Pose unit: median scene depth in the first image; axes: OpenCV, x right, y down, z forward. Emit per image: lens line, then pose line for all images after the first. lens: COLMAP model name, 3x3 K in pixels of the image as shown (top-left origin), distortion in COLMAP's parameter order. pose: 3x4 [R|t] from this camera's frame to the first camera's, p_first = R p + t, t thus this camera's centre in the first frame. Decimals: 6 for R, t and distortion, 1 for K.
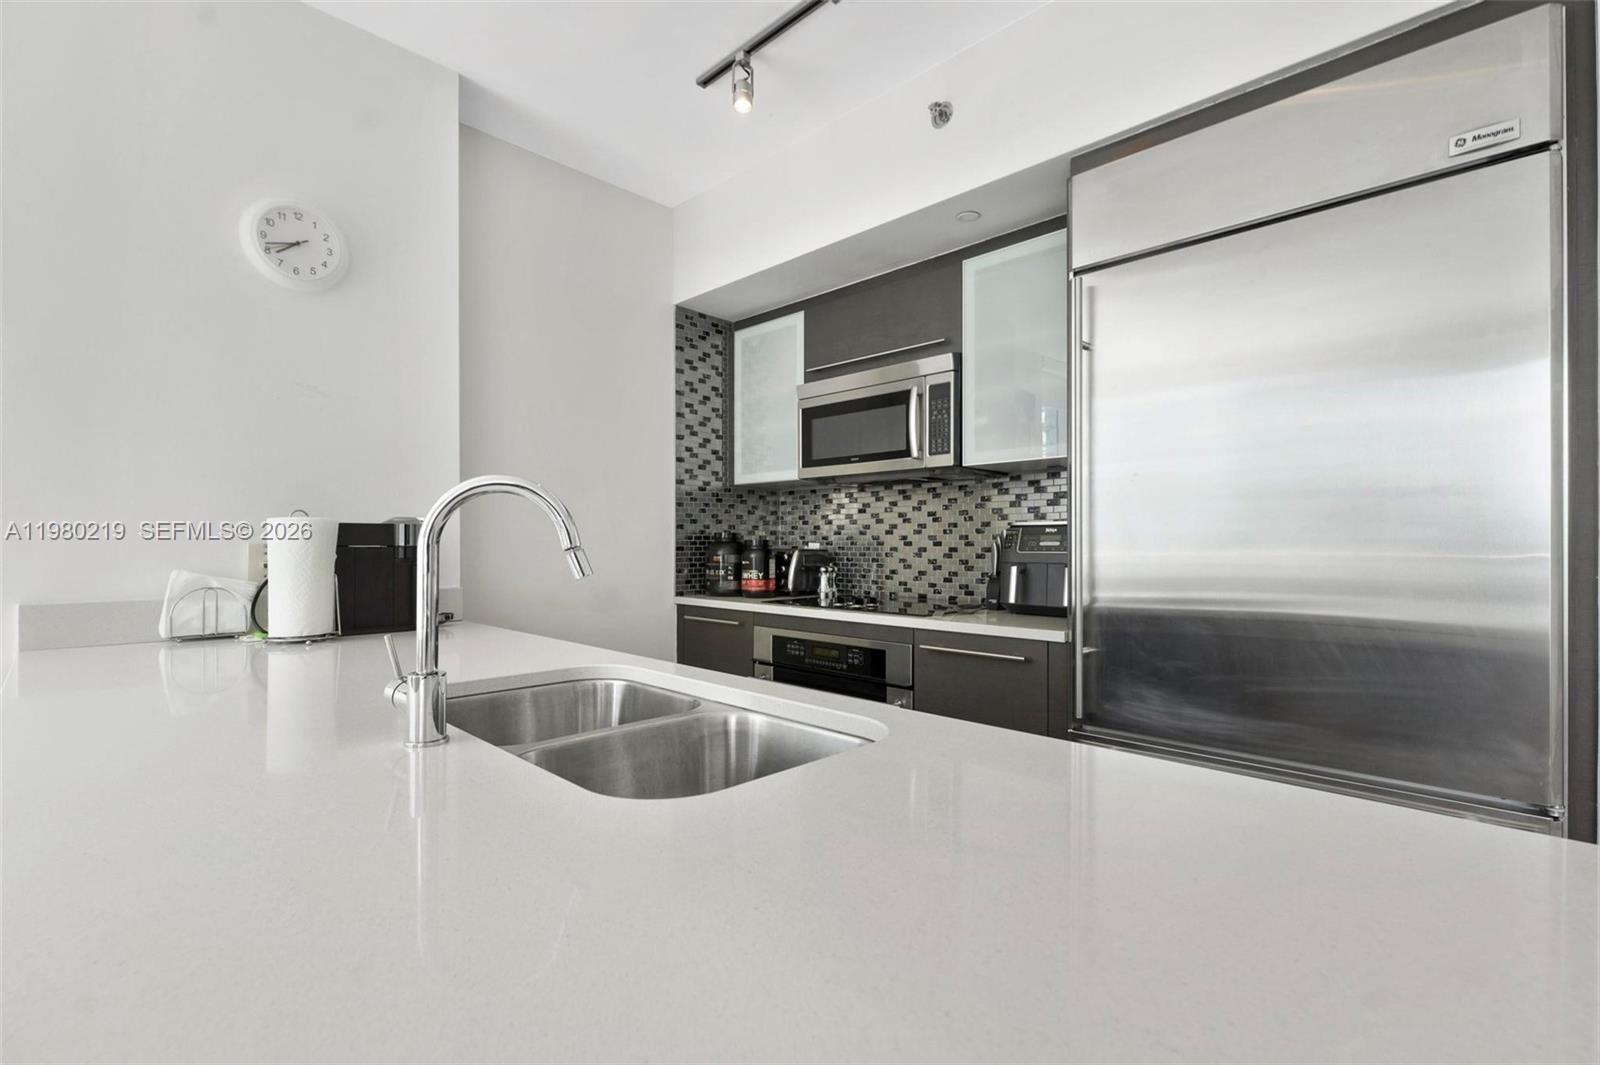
lens RADIAL K [[716.7, 0, 798.7], [0, 716.7, 544.5], [0, 0, 1]] dist [0.004583, -0.001501]
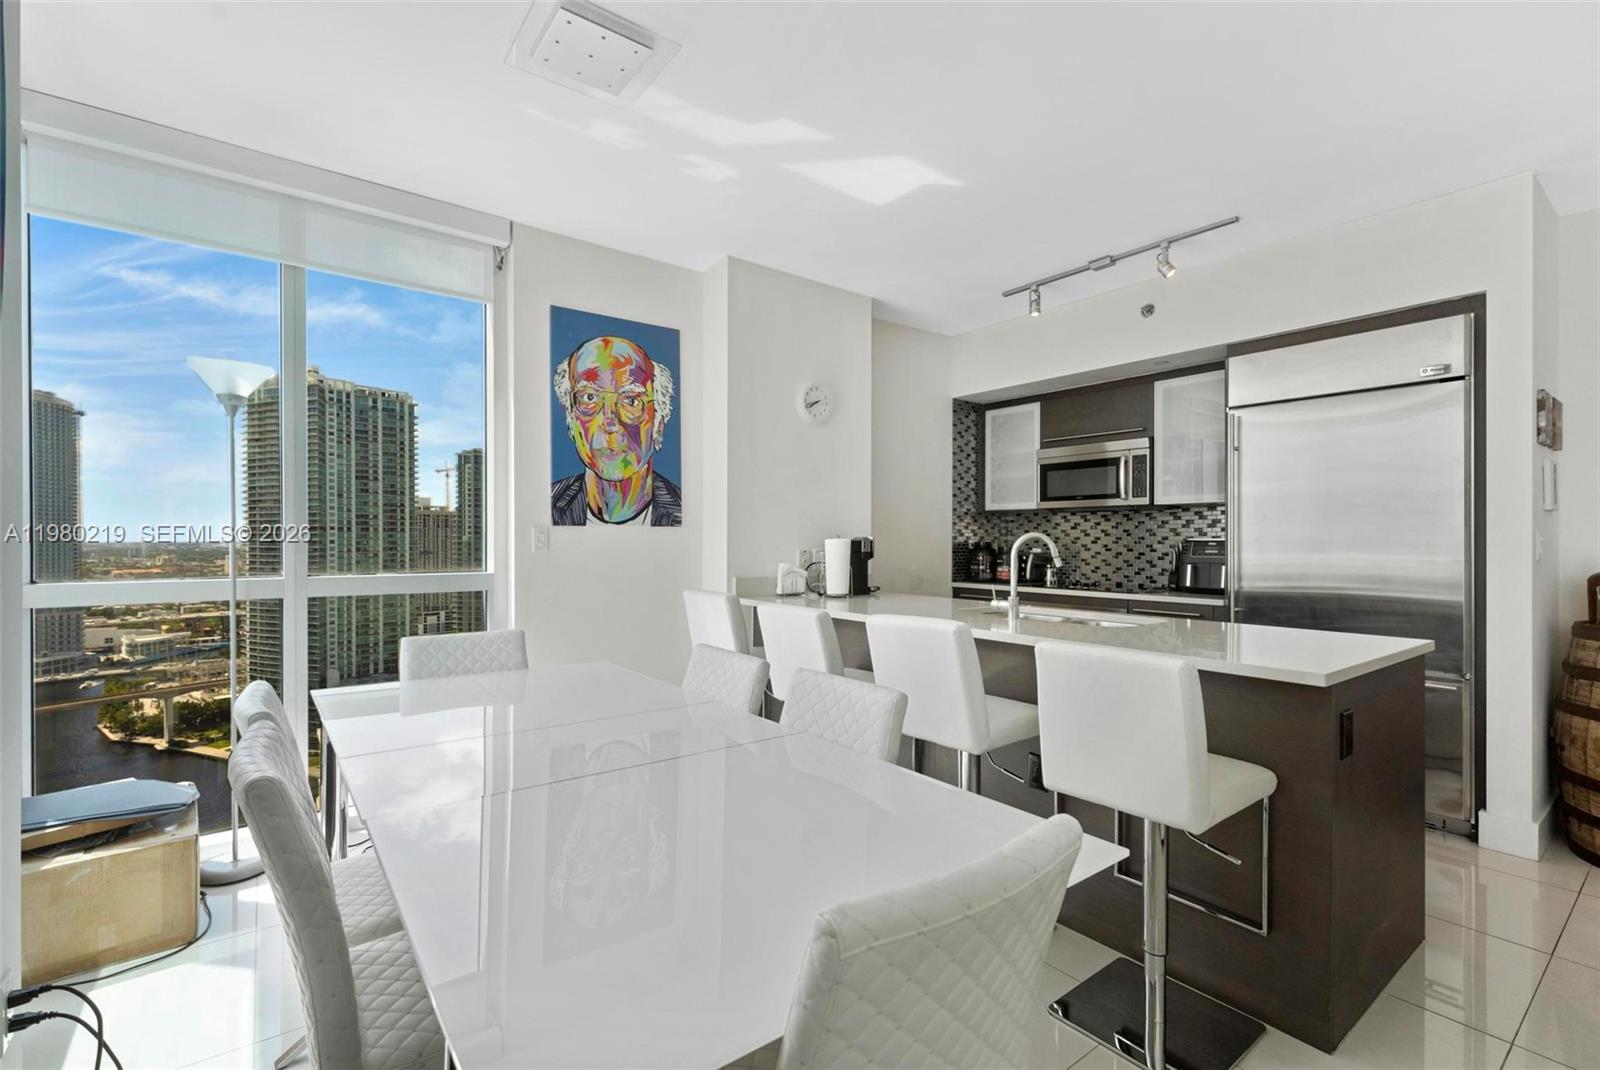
lens RADIAL K [[715.4, 0, 802.6], [0, 715.4, 540.0], [0, 0, 1]] dist [0.001798, -0.000460]
pose [[0.989580, 0.003369, -0.143941, -0.314243], [-0.003728, 0.999991, -0.002228, -0.018477], [0.143932, 0.002741, 0.989584, -0.705884]]
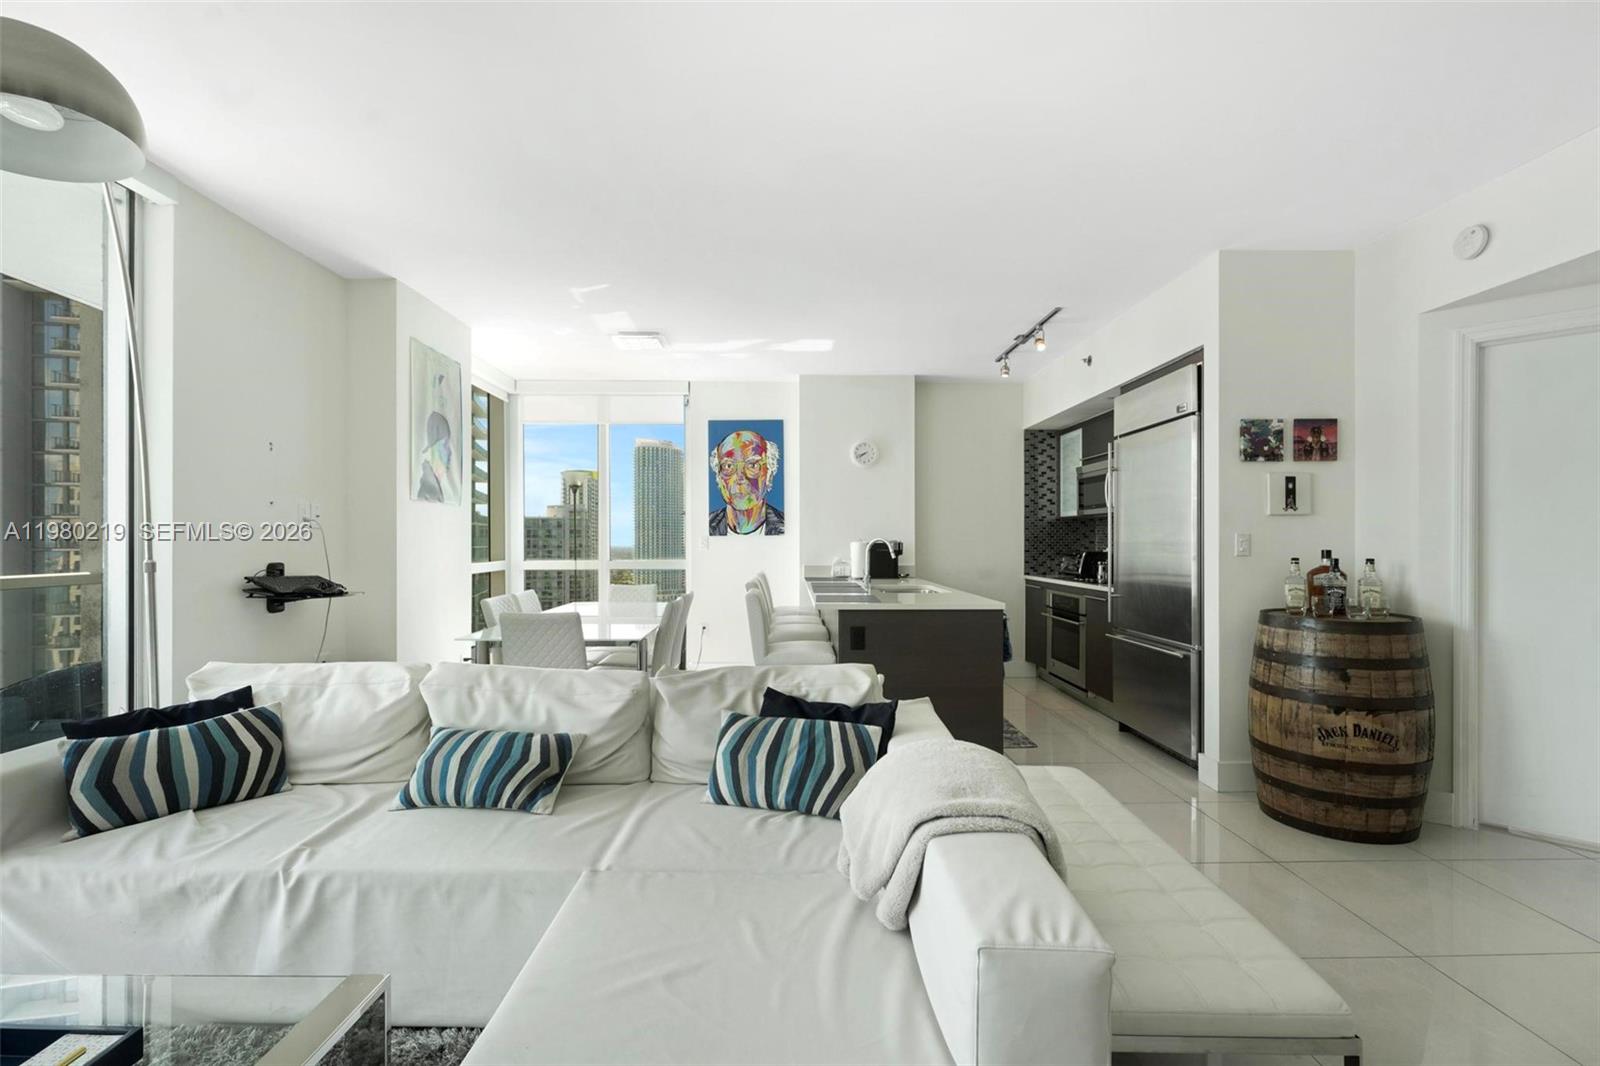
lens RADIAL K [[716.7, 0, 794.7], [0, 716.7, 549.9], [0, 0, 1]] dist [0.004583, -0.001501]
pose [[0.707207, 0.006604, -0.706976, 0.918069], [0.000901, 0.999947, 0.010241, -0.022092], [0.707006, -0.007879, 0.707163, -1.009724]]
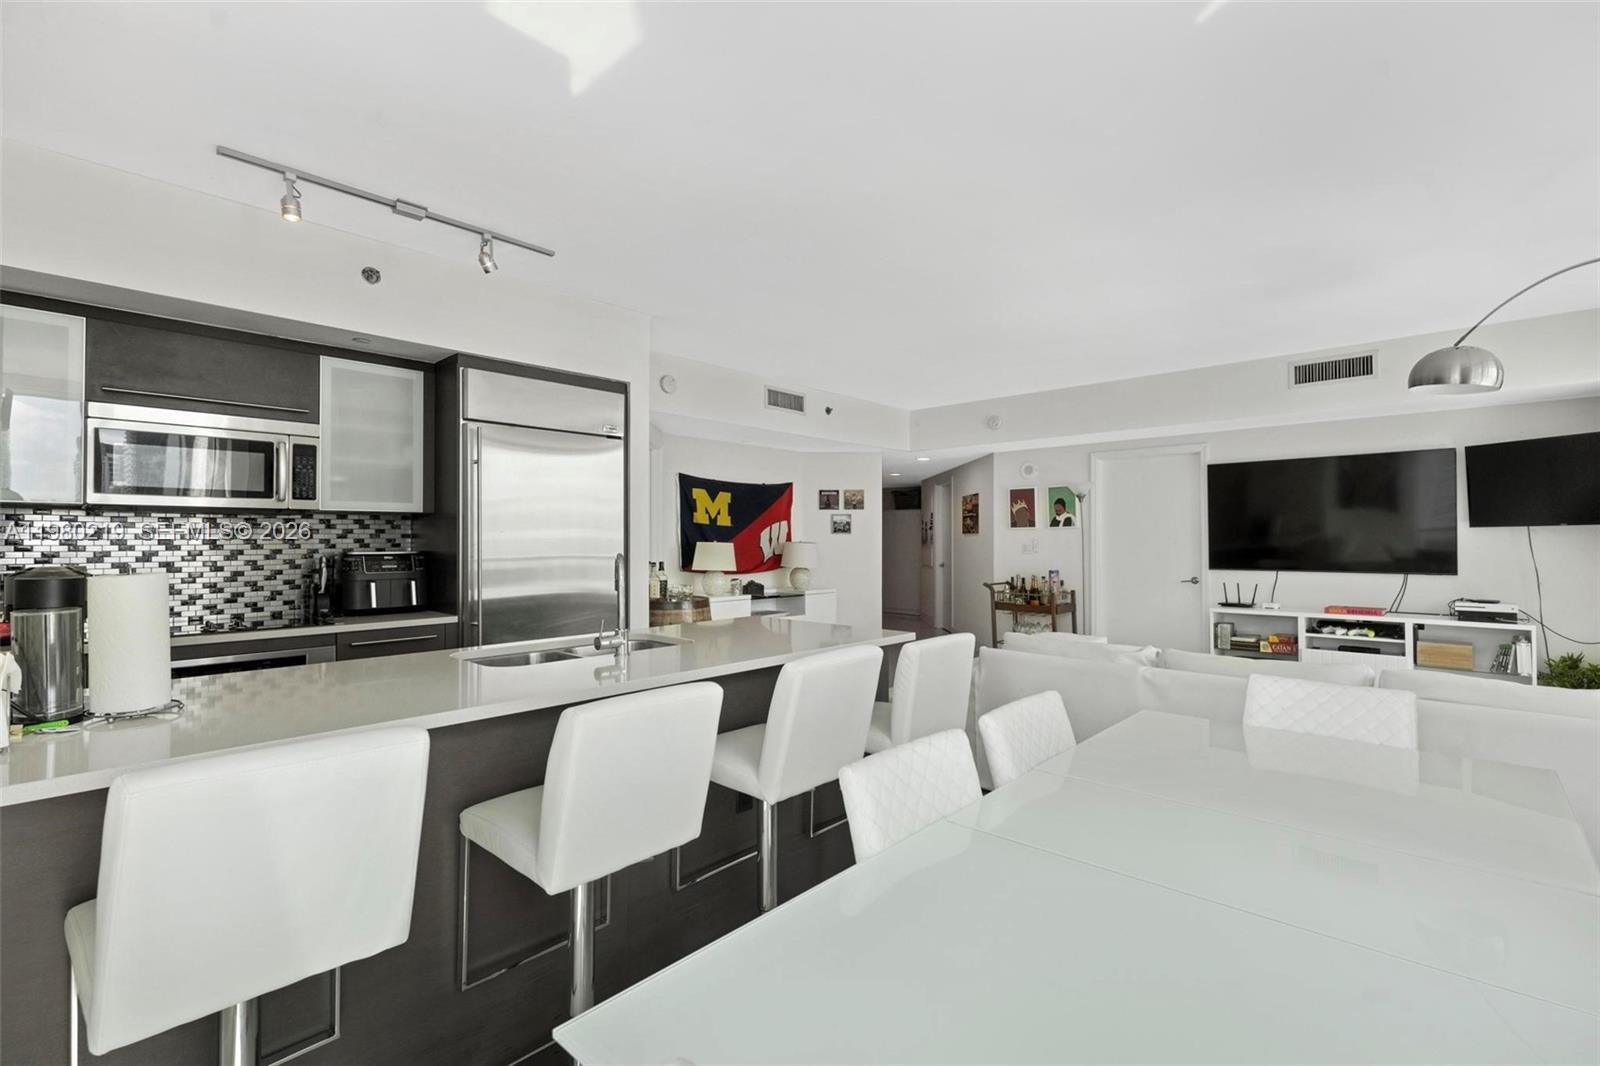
lens RADIAL K [[716.7, 0, 811.5], [0, 716.7, 535.1], [0, 0, 1]] dist [0.004583, -0.001501]
pose [[-0.026384, 0.010901, 0.999592, -1.028527], [0.005923, 0.999925, -0.010748, -0.039526], [-0.999634, 0.005637, -0.026447, 0.115913]]
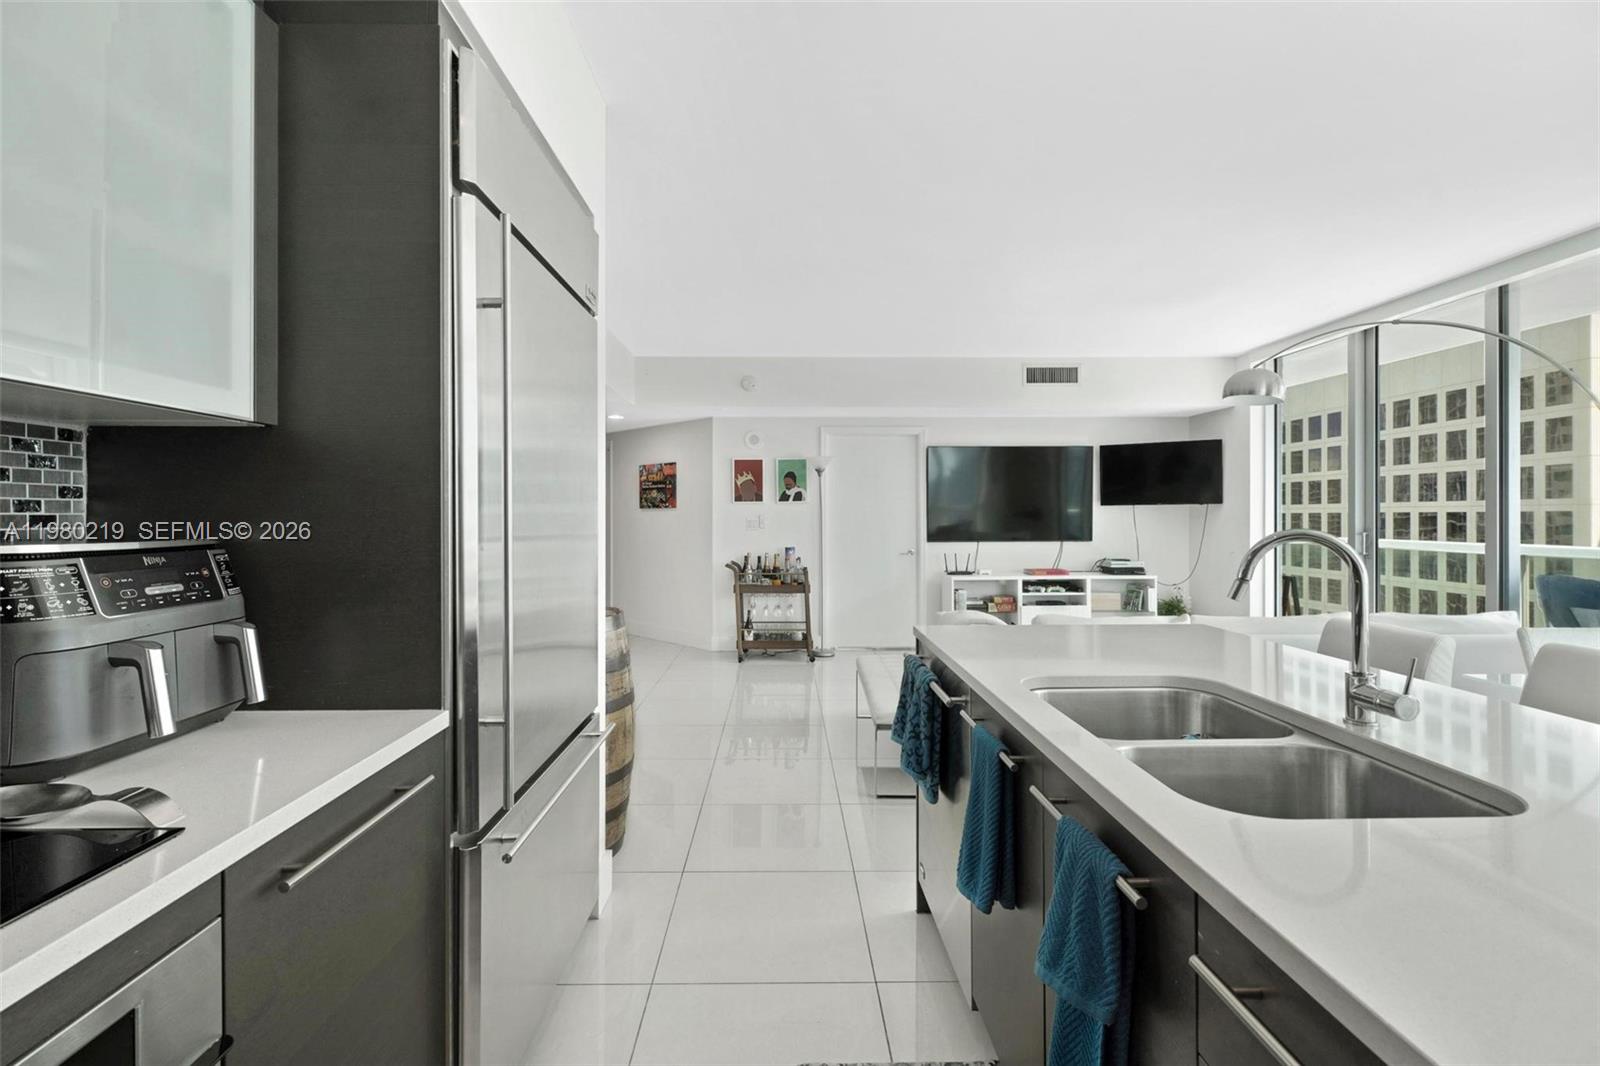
lens RADIAL K [[716.7, 0, 801.2], [0, 716.7, 522.3], [0, 0, 1]] dist [0.004583, -0.001501]
pose [[-0.709815, 0.000028, 0.704388, -0.235541], [0.007421, 0.999945, 0.007439, -0.038064], [-0.704349, 0.010507, -0.709776, 0.881156]]
